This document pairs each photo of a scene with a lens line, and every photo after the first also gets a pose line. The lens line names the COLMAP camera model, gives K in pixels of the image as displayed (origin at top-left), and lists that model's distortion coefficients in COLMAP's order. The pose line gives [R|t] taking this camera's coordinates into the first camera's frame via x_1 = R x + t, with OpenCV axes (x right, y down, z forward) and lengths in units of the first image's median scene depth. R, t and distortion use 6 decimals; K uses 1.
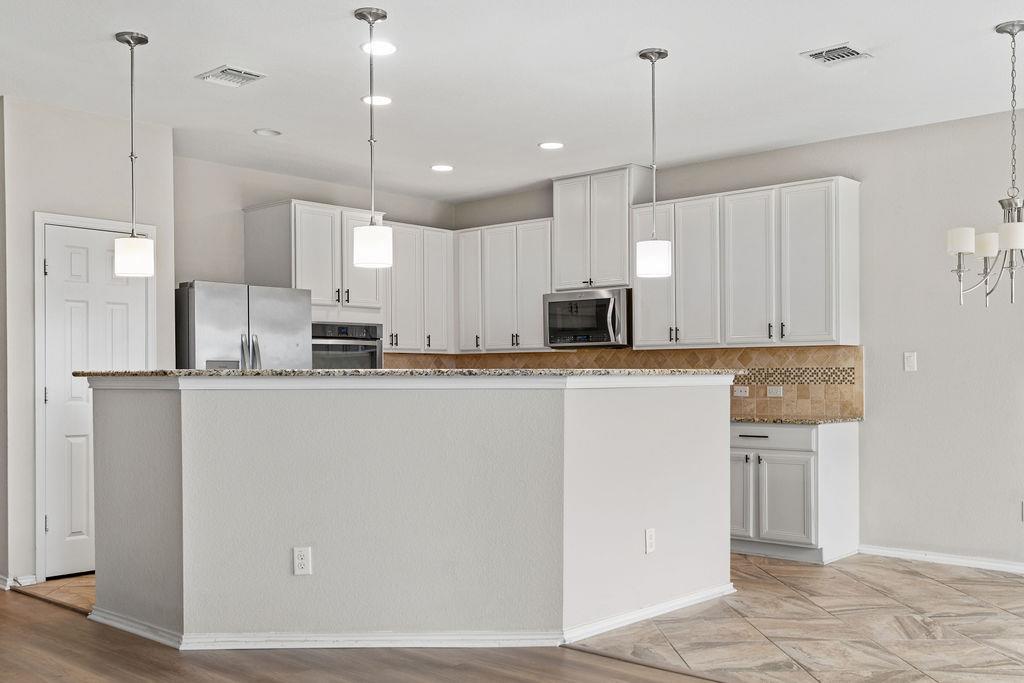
lens RADIAL K [[997.8, 0, 522.2], [0, 997.8, 364.5], [0, 0, 1]] dist [-0.010032, 0.000000]
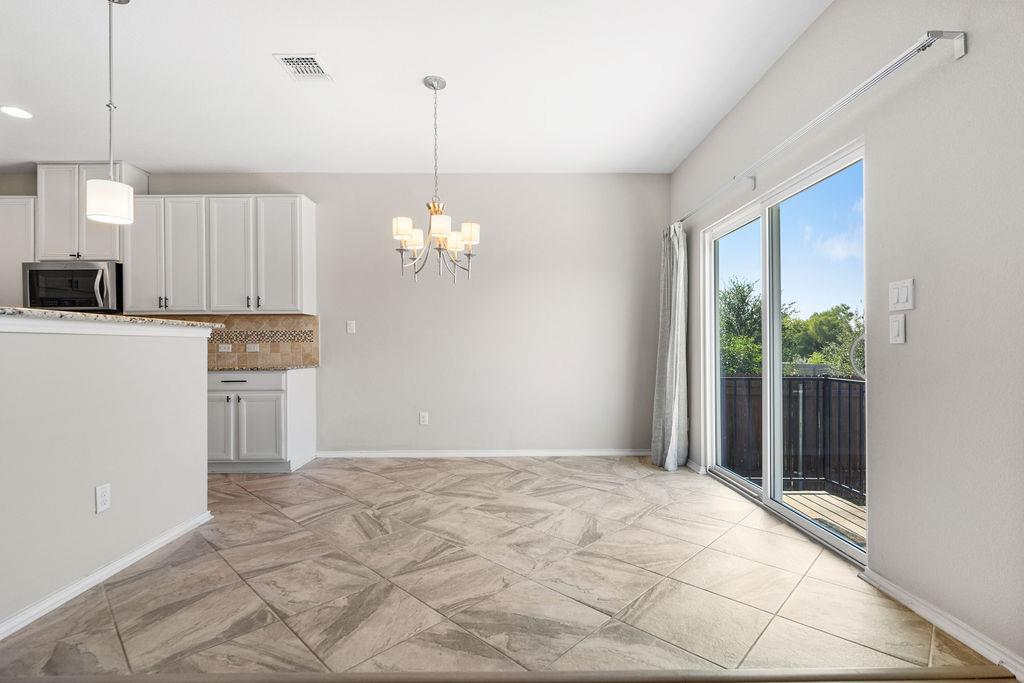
lens RADIAL K [[480.3, 0, 511.1], [0, 480.3, 345.7], [0, 0, 1]] dist [-0.000741, -0.003056]
pose [[0.741935, -0.001737, 0.670470, 0.078484], [-0.002519, 0.999982, 0.005377, 0.020660], [-0.670467, -0.005678, 0.741918, 0.286890]]
